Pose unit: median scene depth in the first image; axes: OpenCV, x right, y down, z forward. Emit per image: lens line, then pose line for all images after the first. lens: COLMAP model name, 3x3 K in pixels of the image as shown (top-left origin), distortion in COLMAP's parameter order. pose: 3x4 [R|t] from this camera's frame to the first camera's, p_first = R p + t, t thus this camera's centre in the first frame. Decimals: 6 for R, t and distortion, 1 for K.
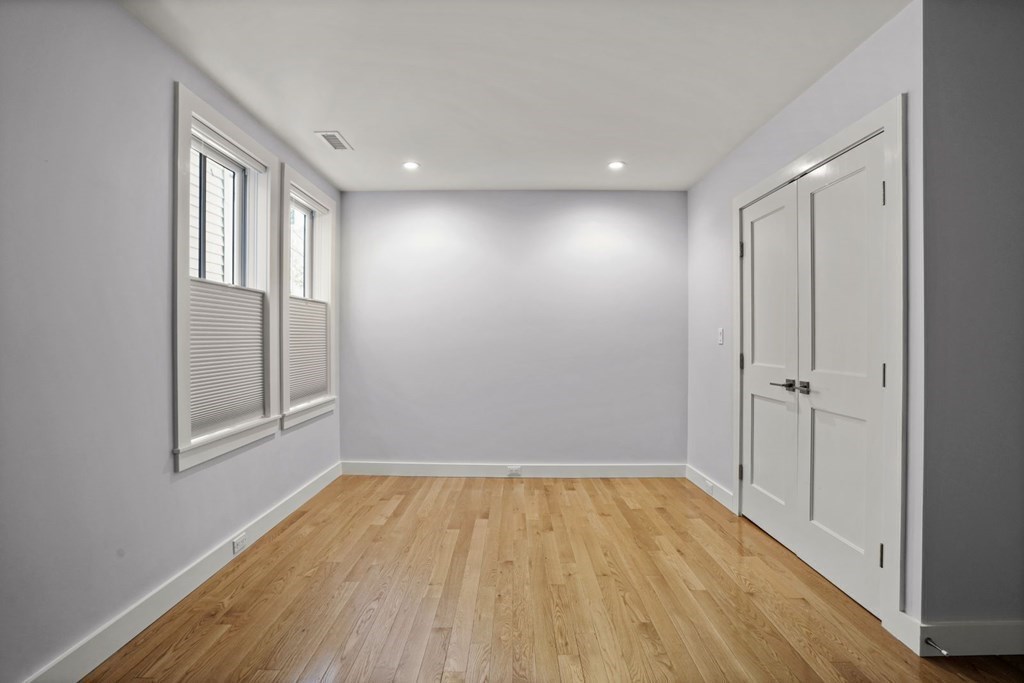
lens RADIAL K [[490.6, 0, 510.6], [0, 490.6, 338.4], [0, 0, 1]] dist [-0.049598, 0.020258]
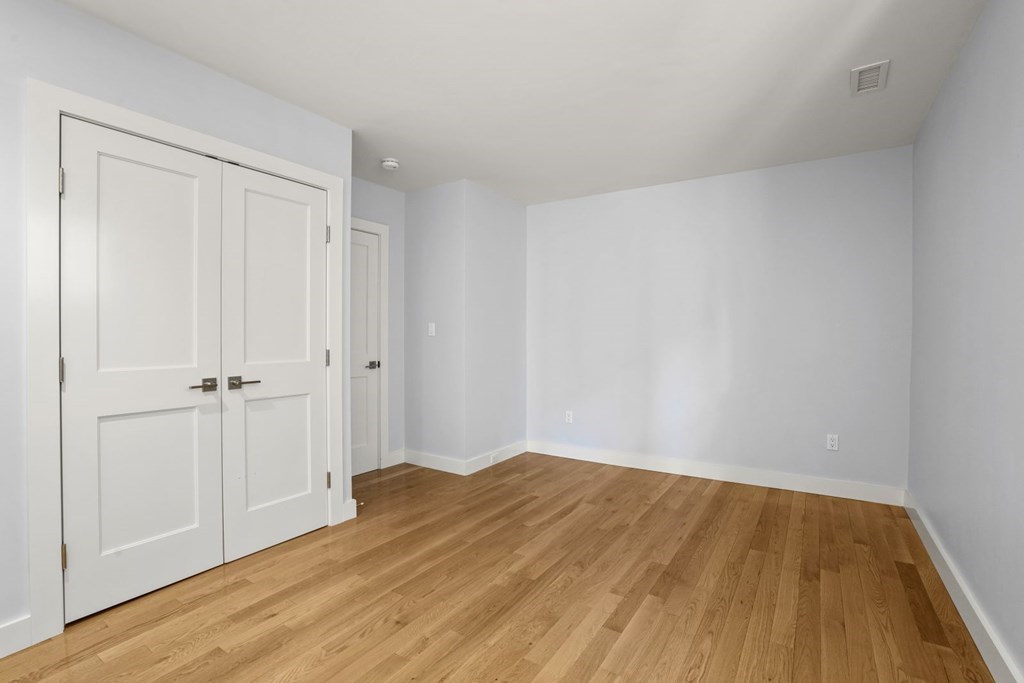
lens RADIAL K [[490.6, 0, 510.3], [0, 490.6, 340.7], [0, 0, 1]] dist [-0.049598, 0.020258]
pose [[-0.848744, -0.006658, 0.528762, -0.367327], [-0.000936, 0.999938, 0.011087, 0.005630], [-0.528803, 0.008915, -0.848698, 1.483783]]
